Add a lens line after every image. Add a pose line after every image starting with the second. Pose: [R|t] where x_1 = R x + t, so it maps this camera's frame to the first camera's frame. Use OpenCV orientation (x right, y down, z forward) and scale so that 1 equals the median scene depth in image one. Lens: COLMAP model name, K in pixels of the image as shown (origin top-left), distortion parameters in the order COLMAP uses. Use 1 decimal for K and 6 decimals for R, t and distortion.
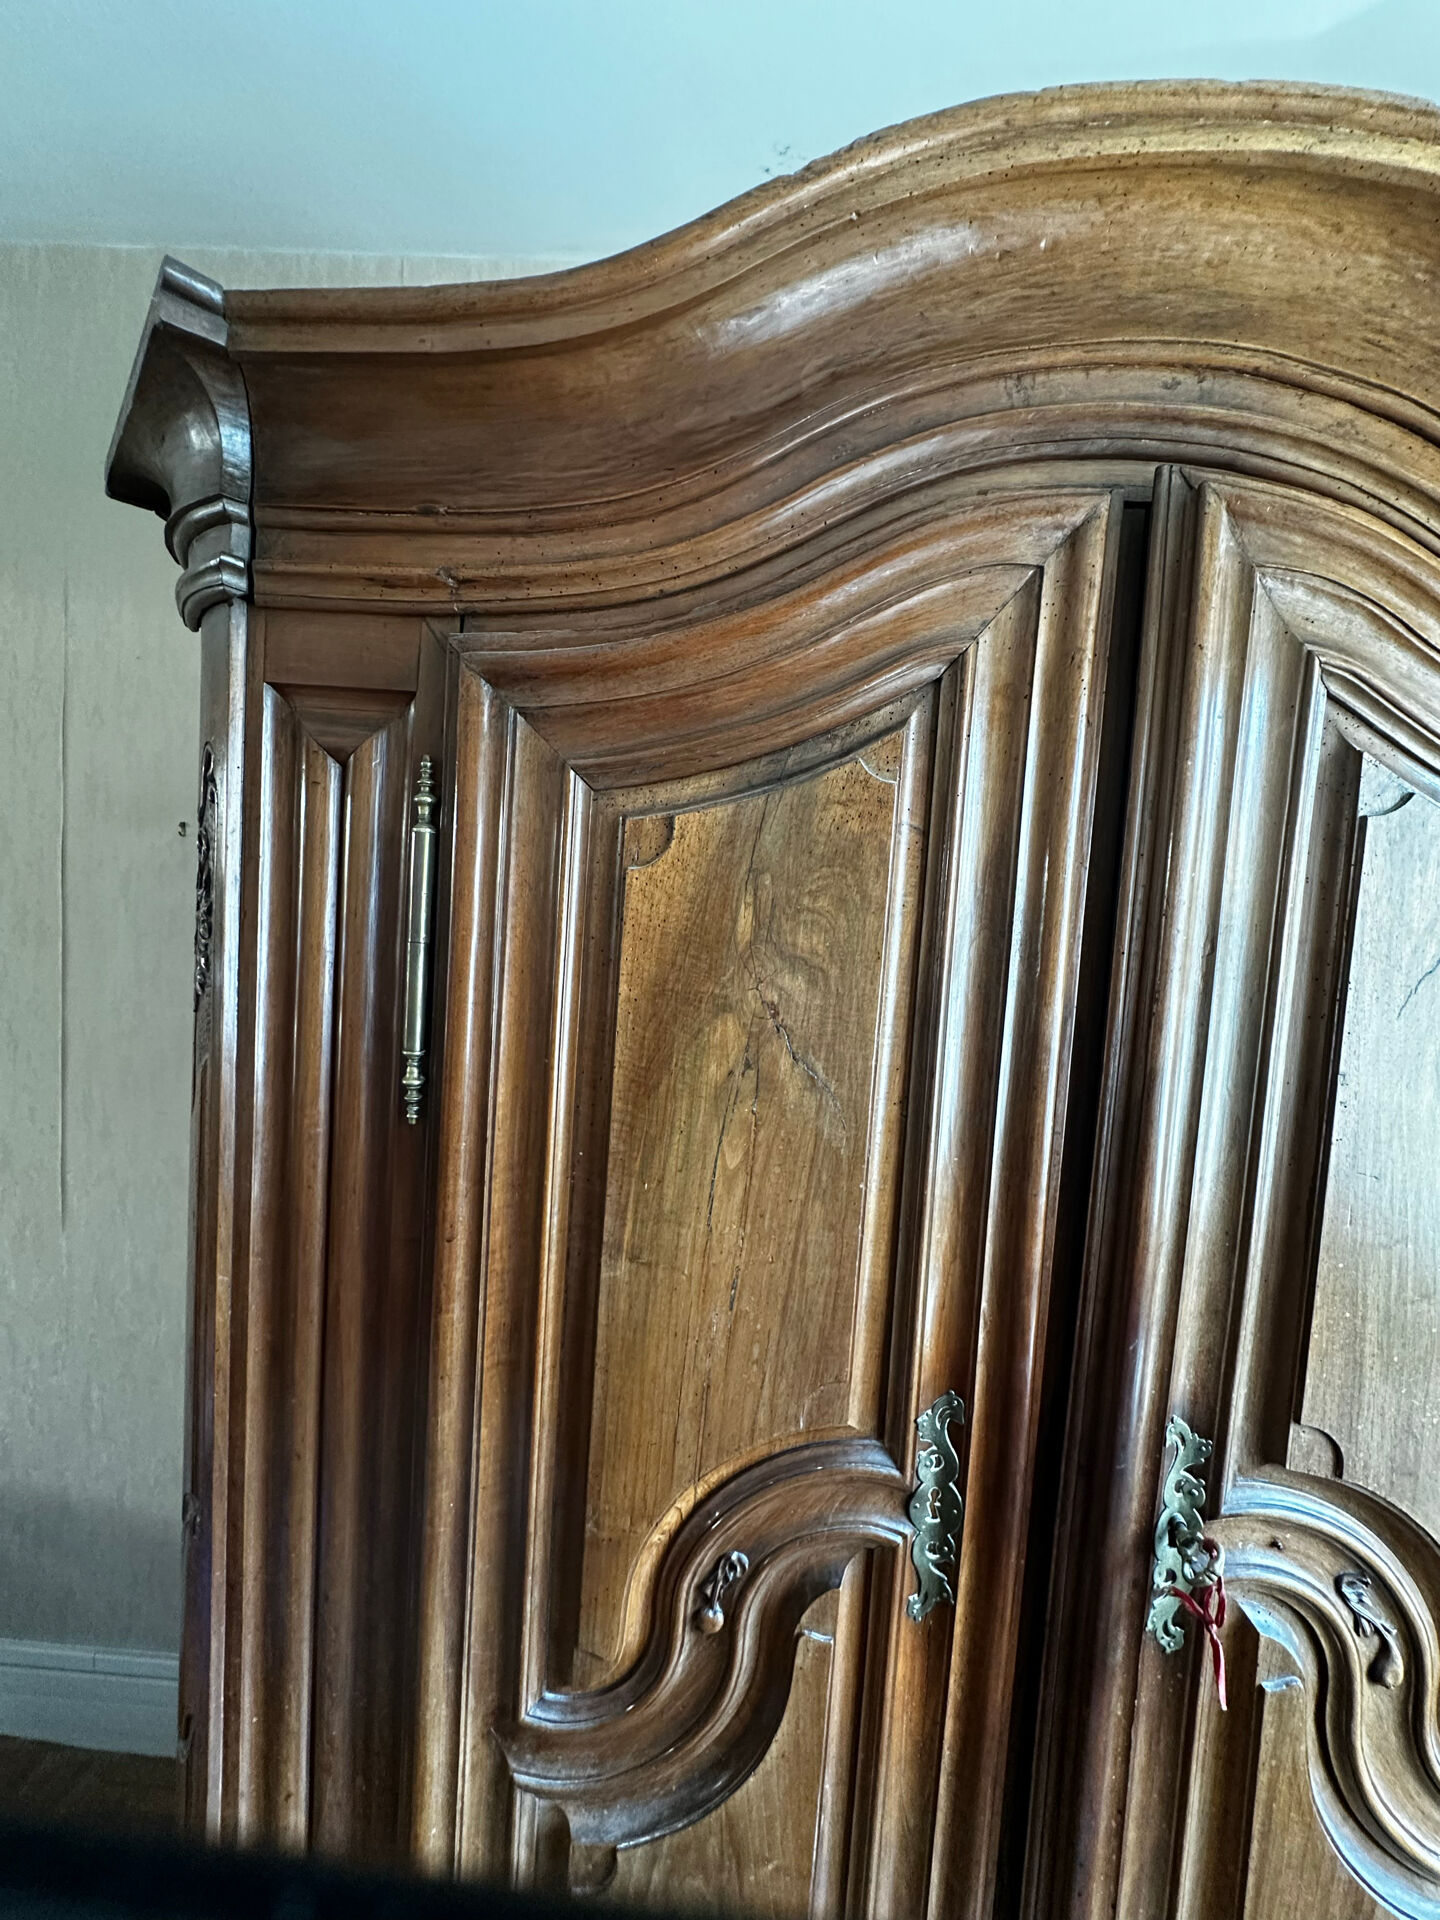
lens RADIAL K [[773.5, 0, 725.1], [0, 773.5, 958.7], [0, 0, 1]] dist [-0.005364, 0.001507]
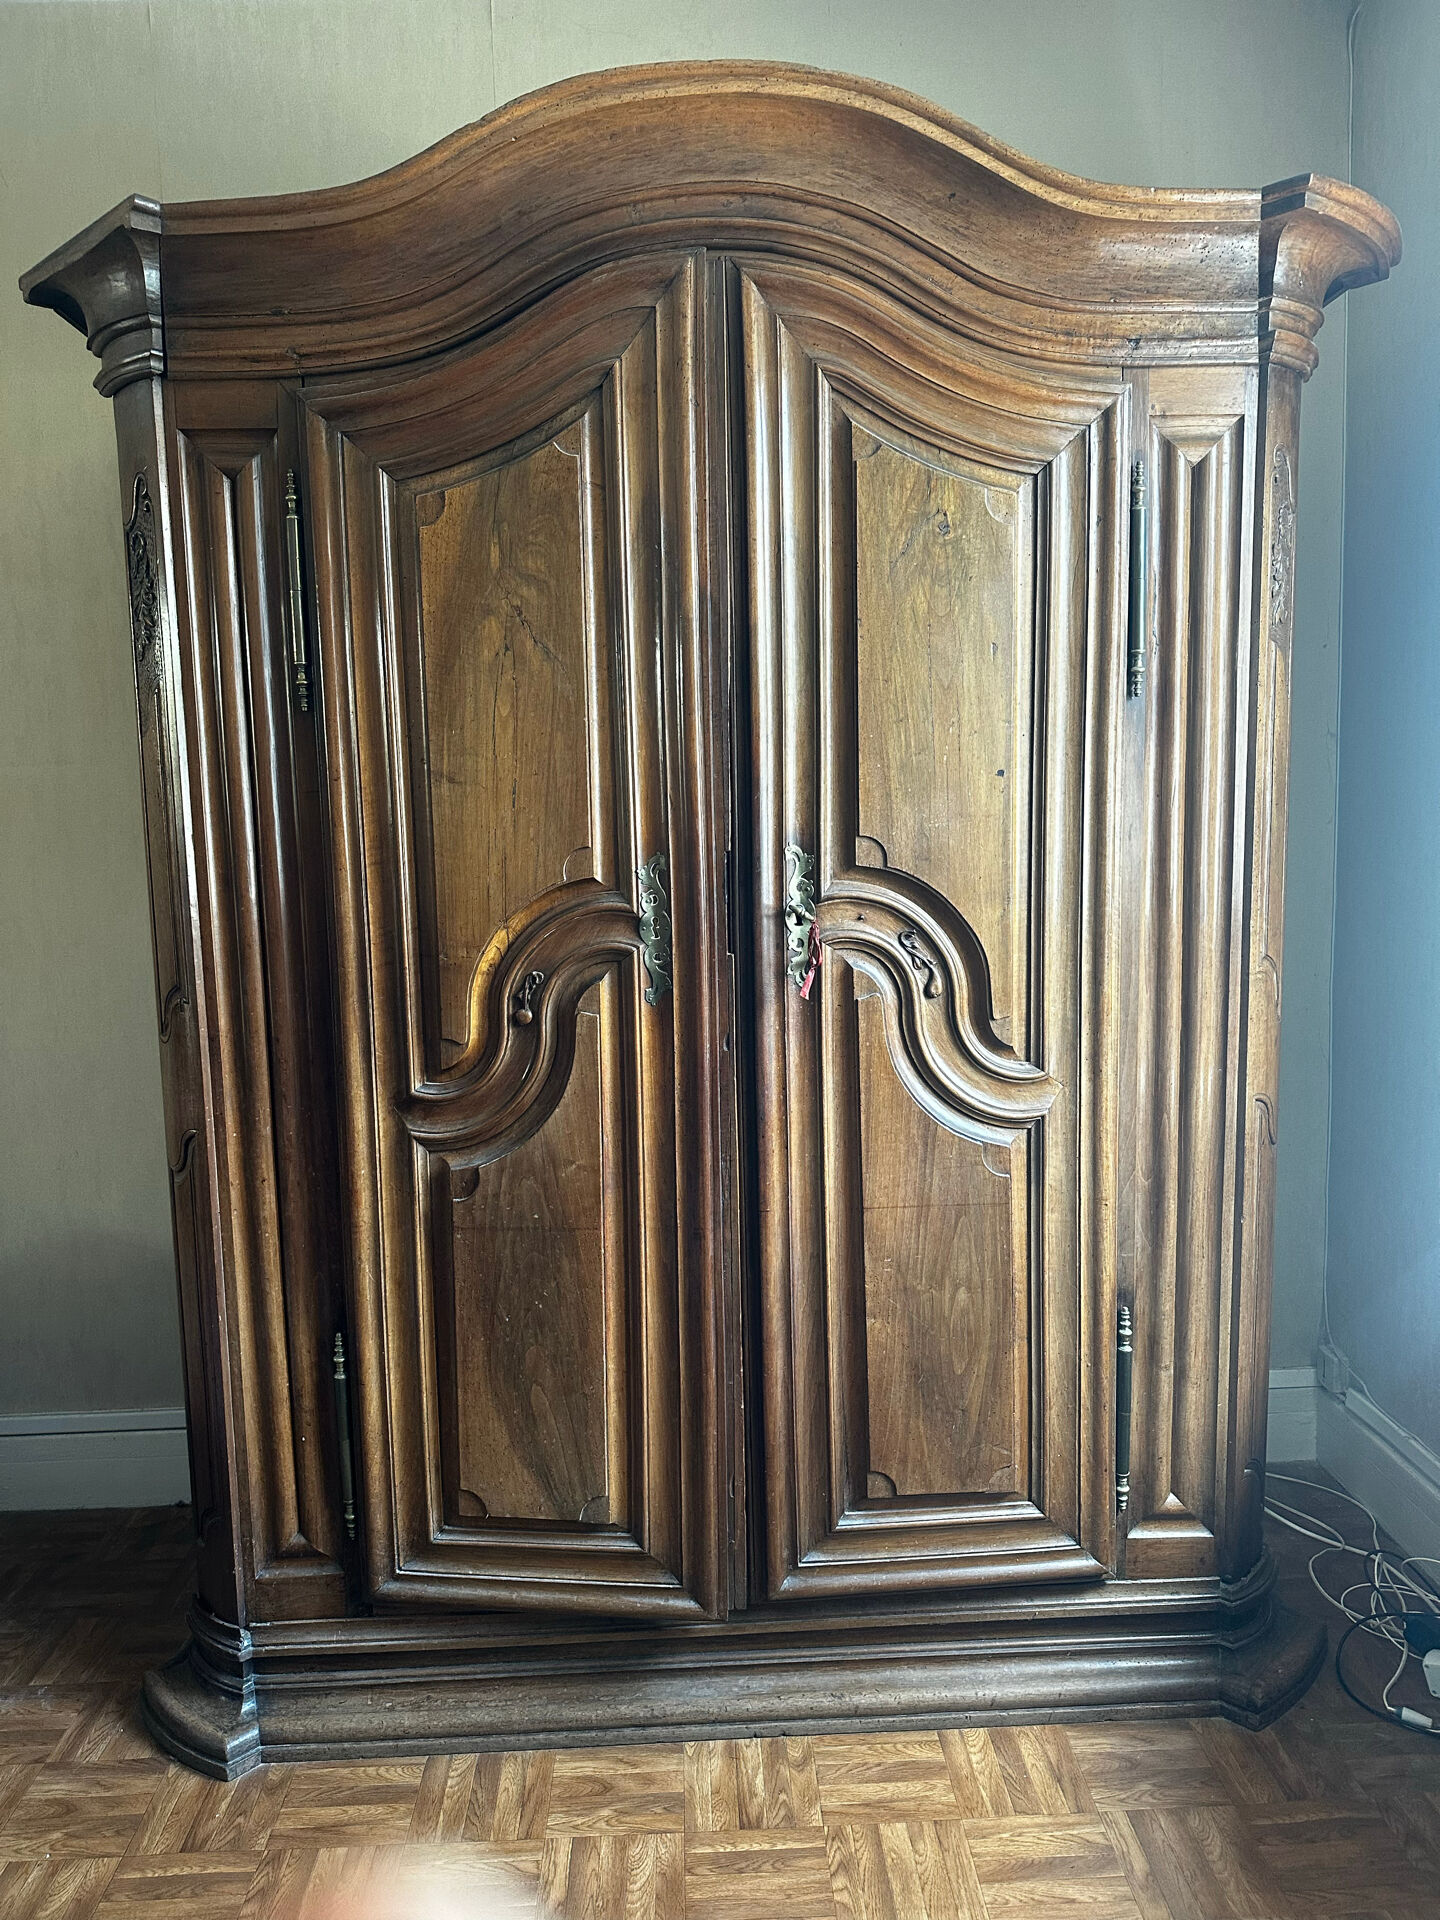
lens RADIAL K [[1379.1, 0, 707.6], [0, 1379.1, 975.7], [0, 0, 1]] dist [-0.006685, 0.000415]
pose [[0.994428, -0.092503, 0.050561, 0.227467], [0.089018, 0.993753, 0.067308, 0.657794], [-0.056471, -0.062432, 0.996450, -1.930483]]
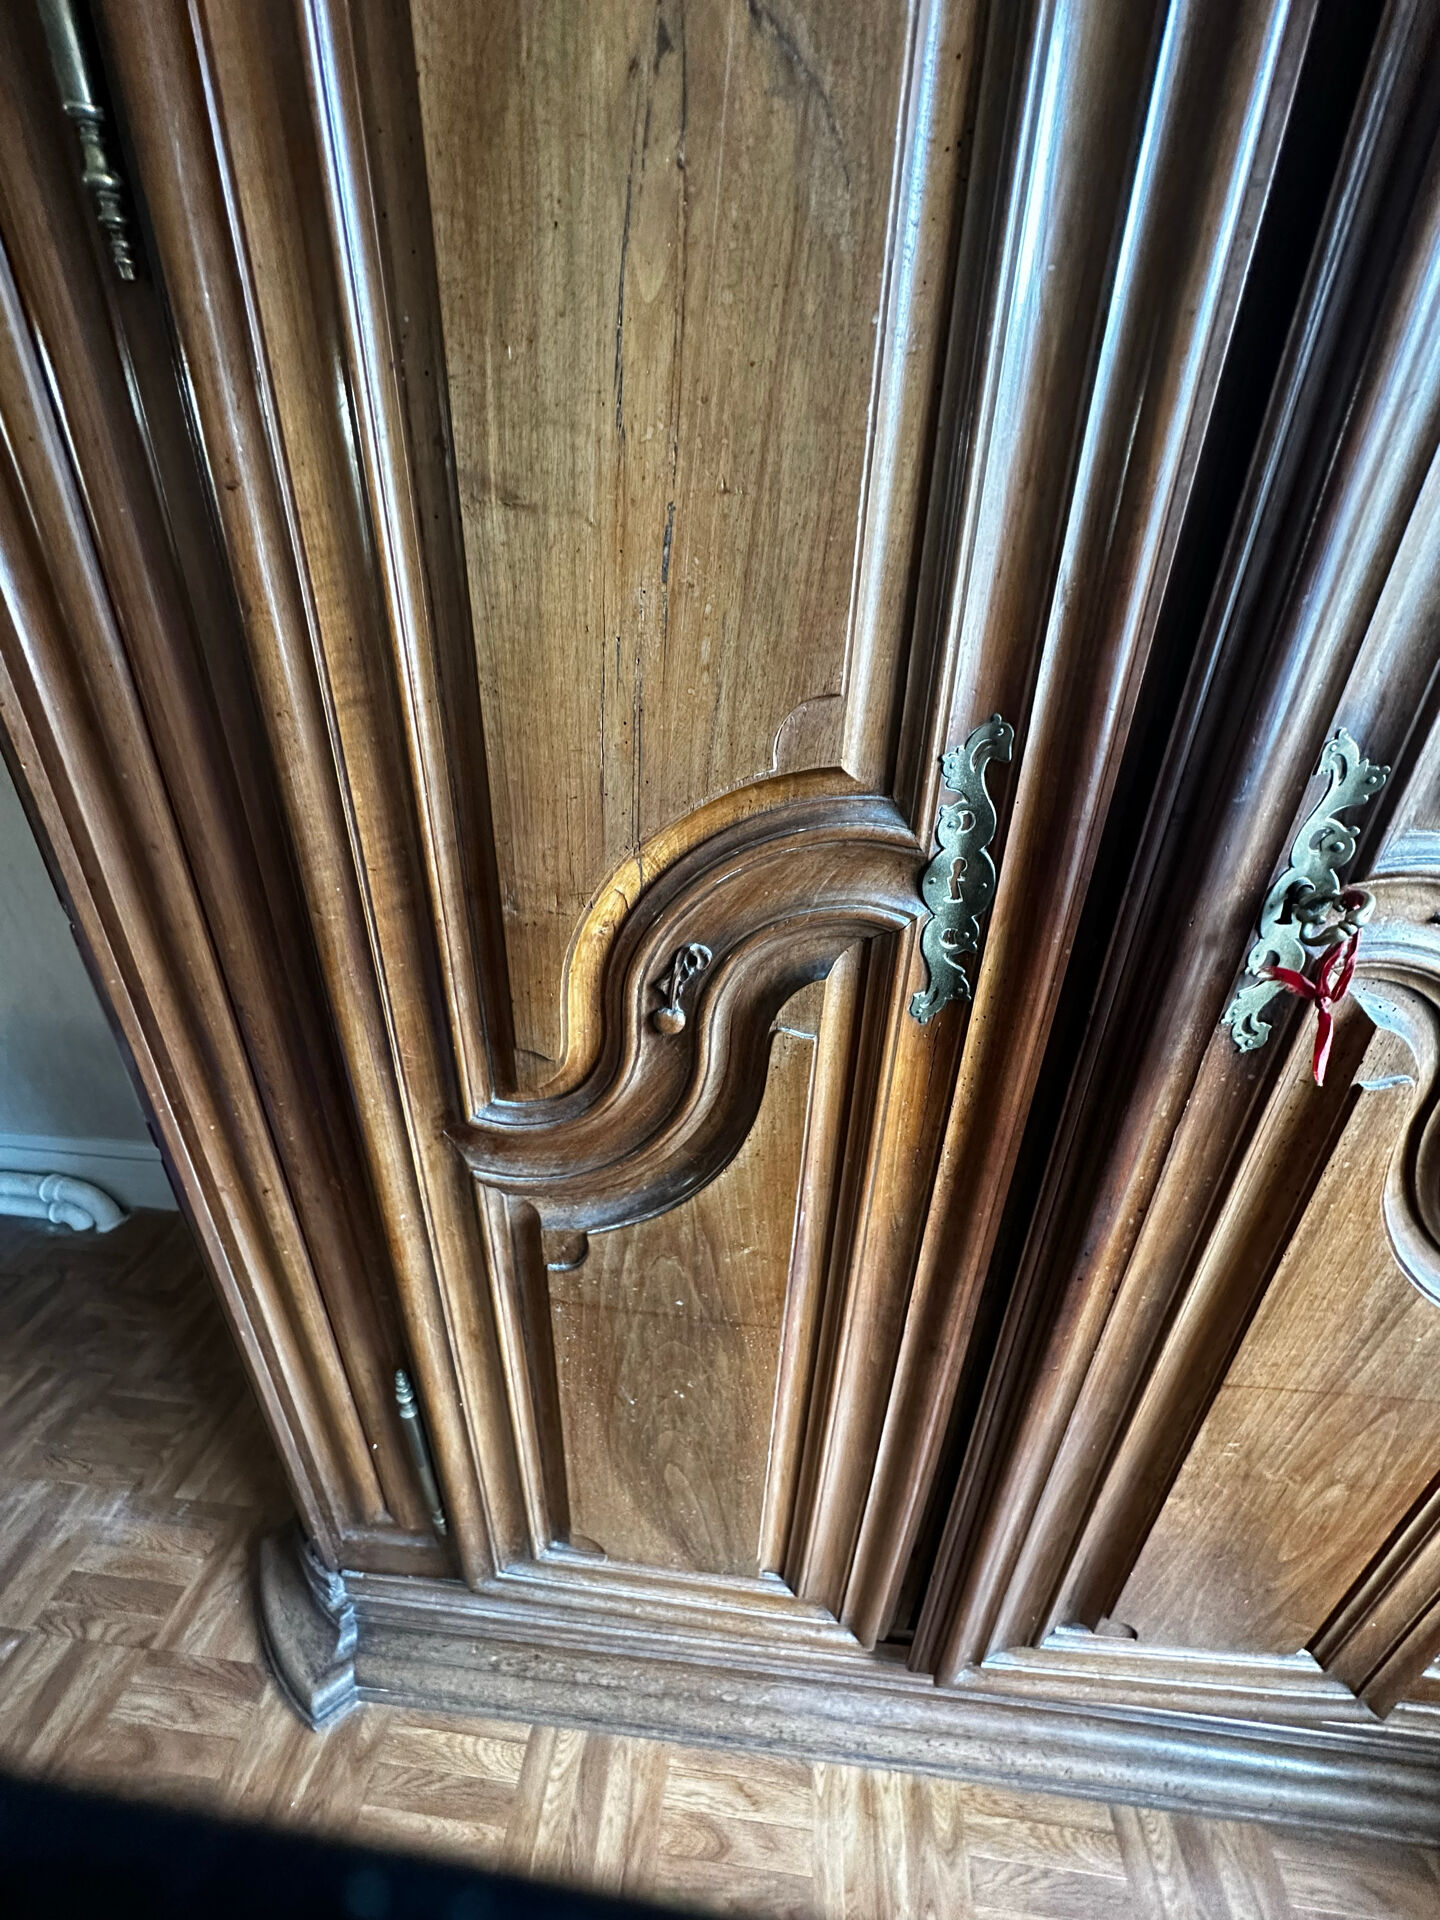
lens RADIAL K [[773.5, 0, 724.3], [0, 773.5, 961.0], [0, 0, 1]] dist [-0.005364, 0.001507]
pose [[0.997143, 0.001104, -0.075533, 0.107961], [0.029109, 0.917059, 0.397687, 0.493685], [0.069708, -0.398749, 0.914407, 0.282752]]
